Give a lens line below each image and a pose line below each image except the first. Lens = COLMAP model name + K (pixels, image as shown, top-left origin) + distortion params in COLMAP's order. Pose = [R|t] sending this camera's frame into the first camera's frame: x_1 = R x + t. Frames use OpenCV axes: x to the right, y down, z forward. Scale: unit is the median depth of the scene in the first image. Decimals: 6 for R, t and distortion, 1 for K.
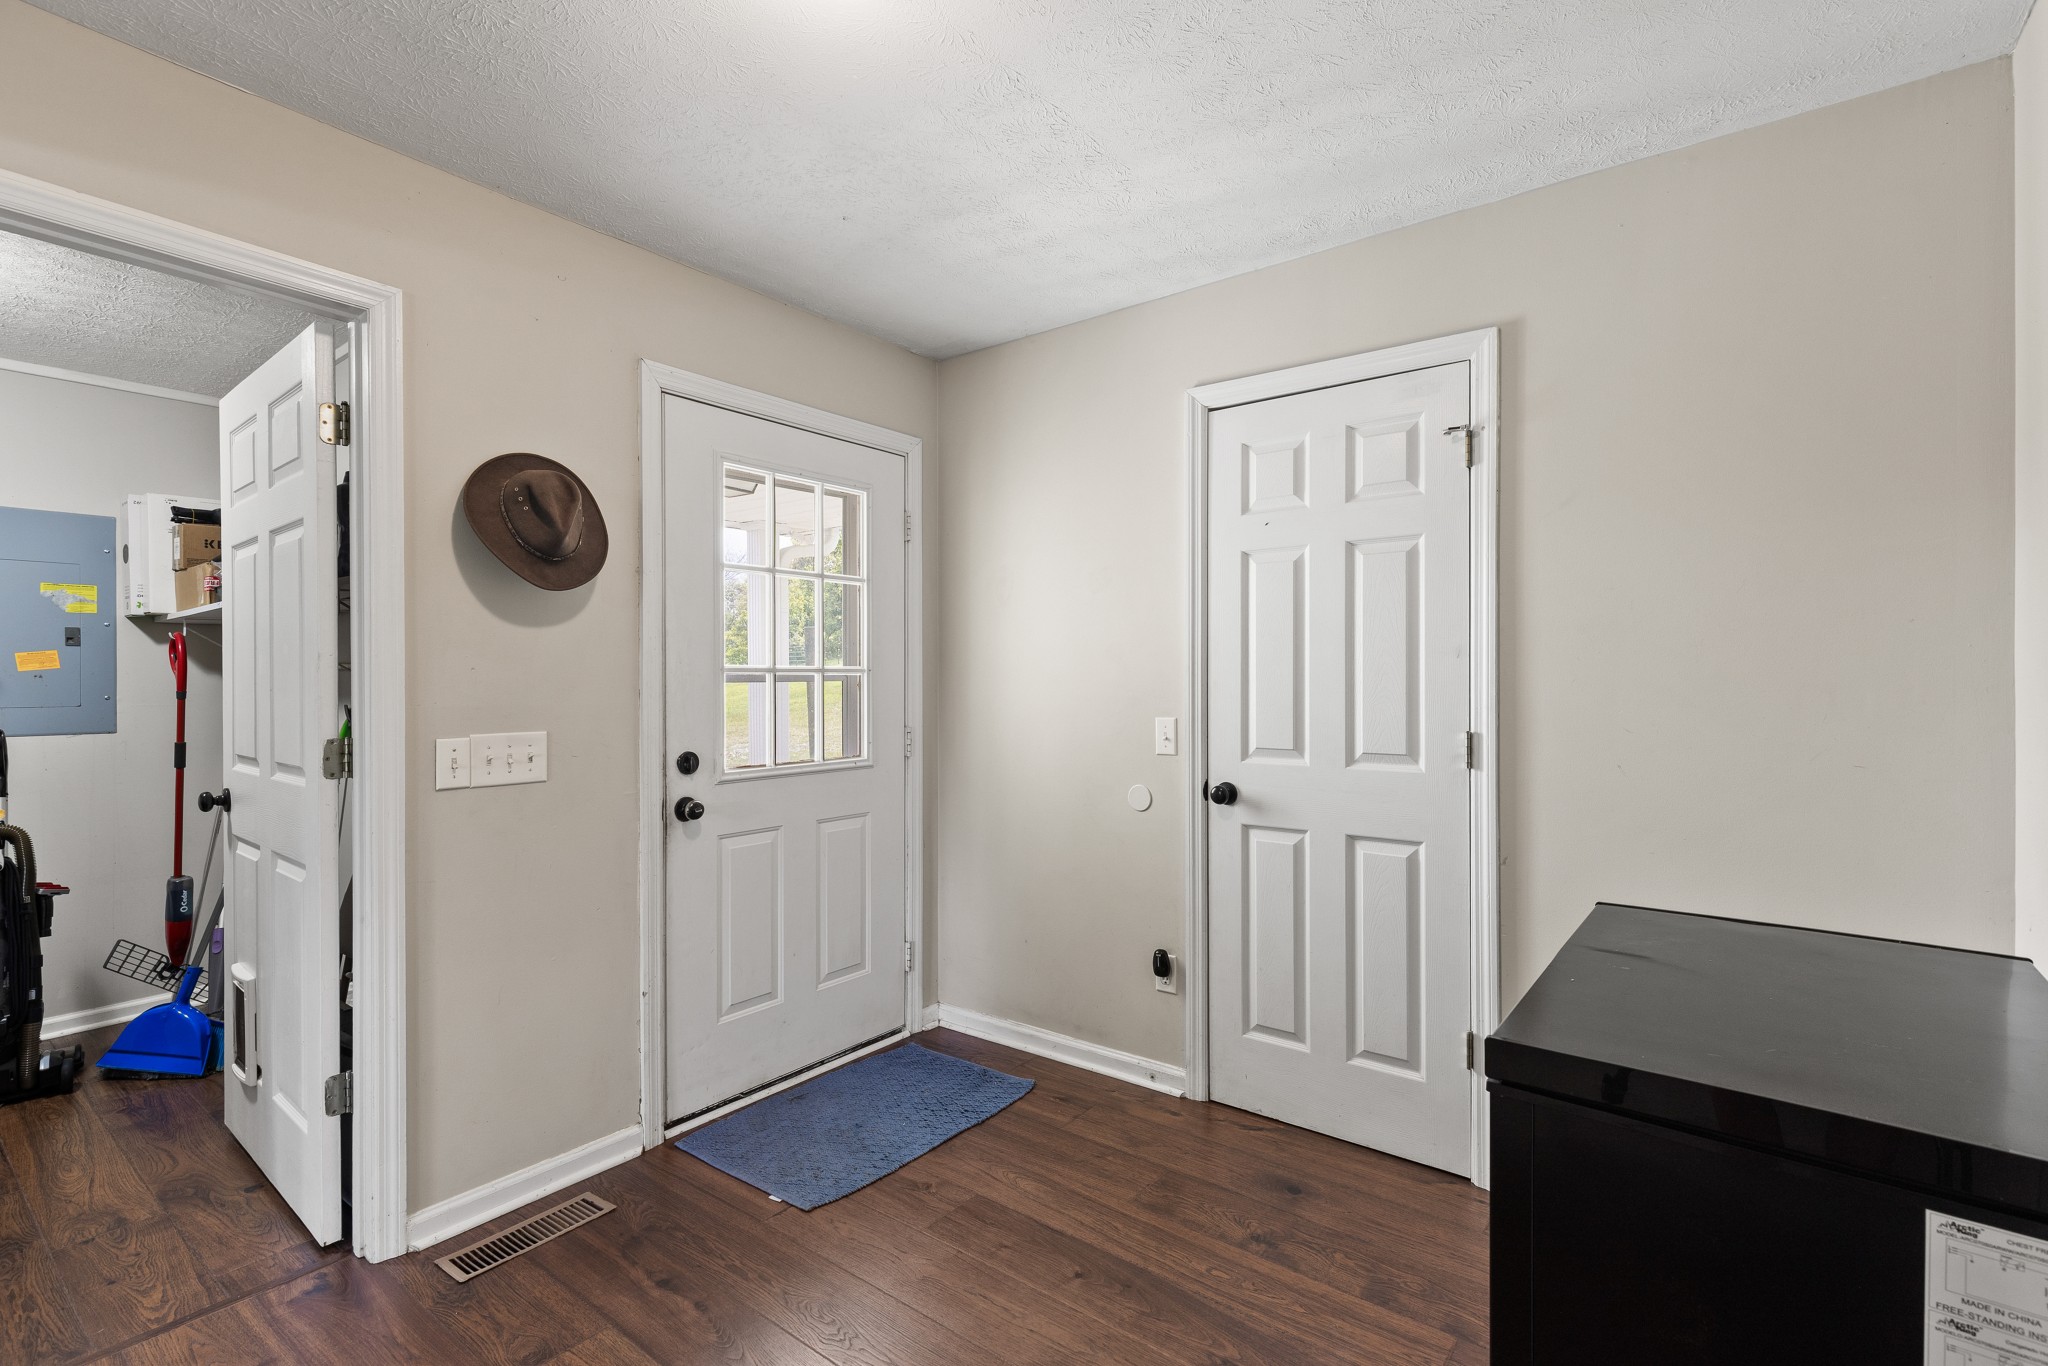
lens RADIAL K [[923.1, 0, 1035.8], [0, 923.1, 681.4], [0, 0, 1]] dist [0.009190, -0.000107]
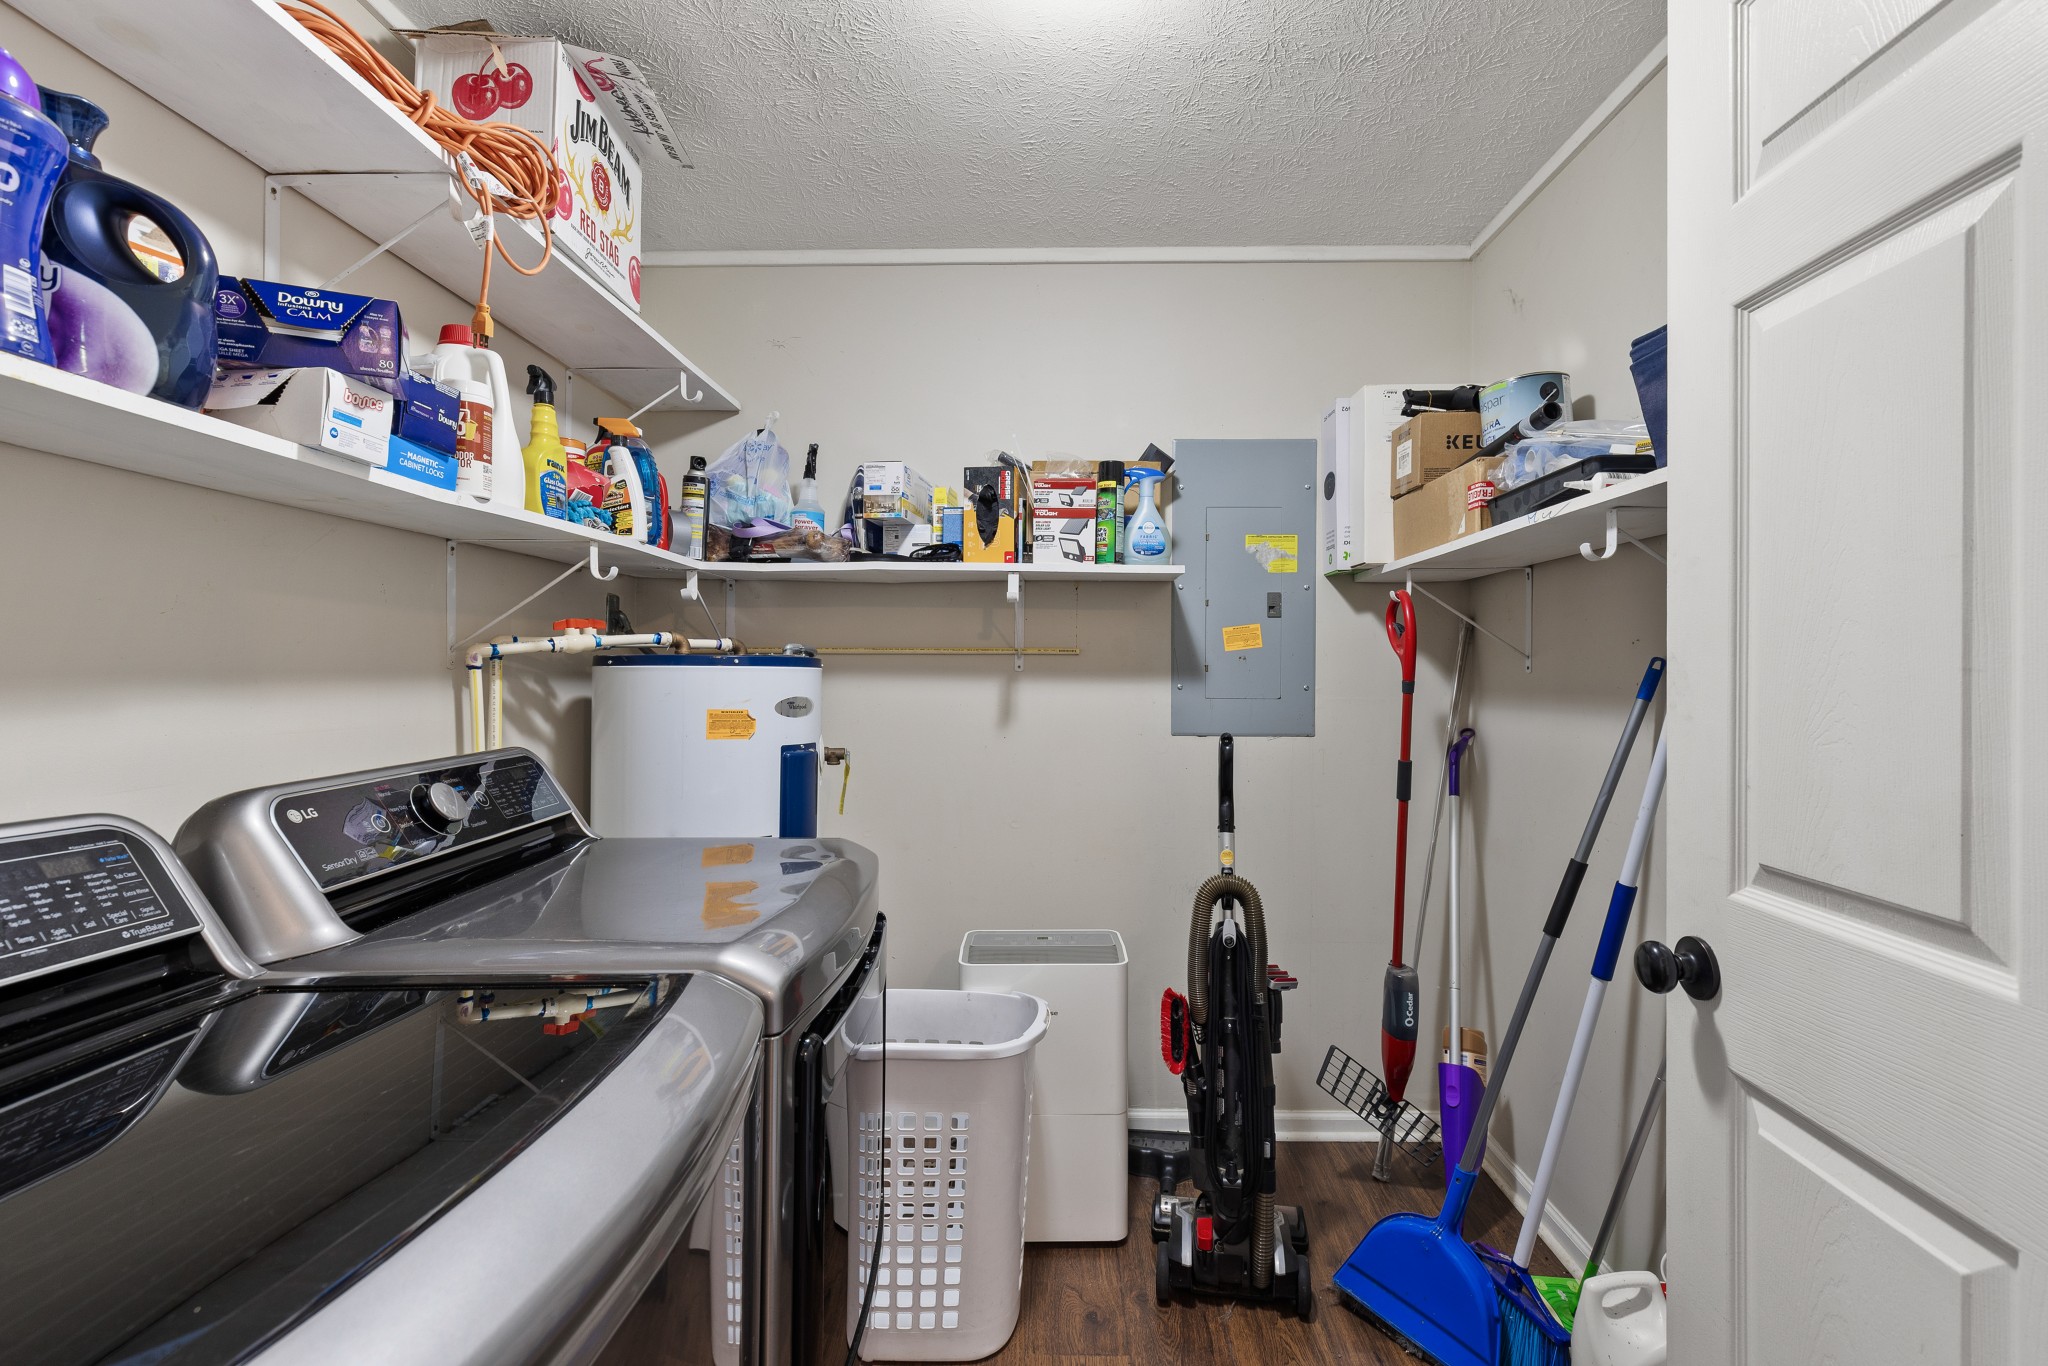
lens RADIAL K [[923.1, 0, 1030.6], [0, 923.1, 670.6], [0, 0, 1]] dist [0.009190, -0.000107]
pose [[0.582166, 0.010612, -0.813001, -0.551724], [-0.008803, 0.999938, 0.006748, 0.001190], [0.813022, 0.003229, 0.582224, 0.416741]]
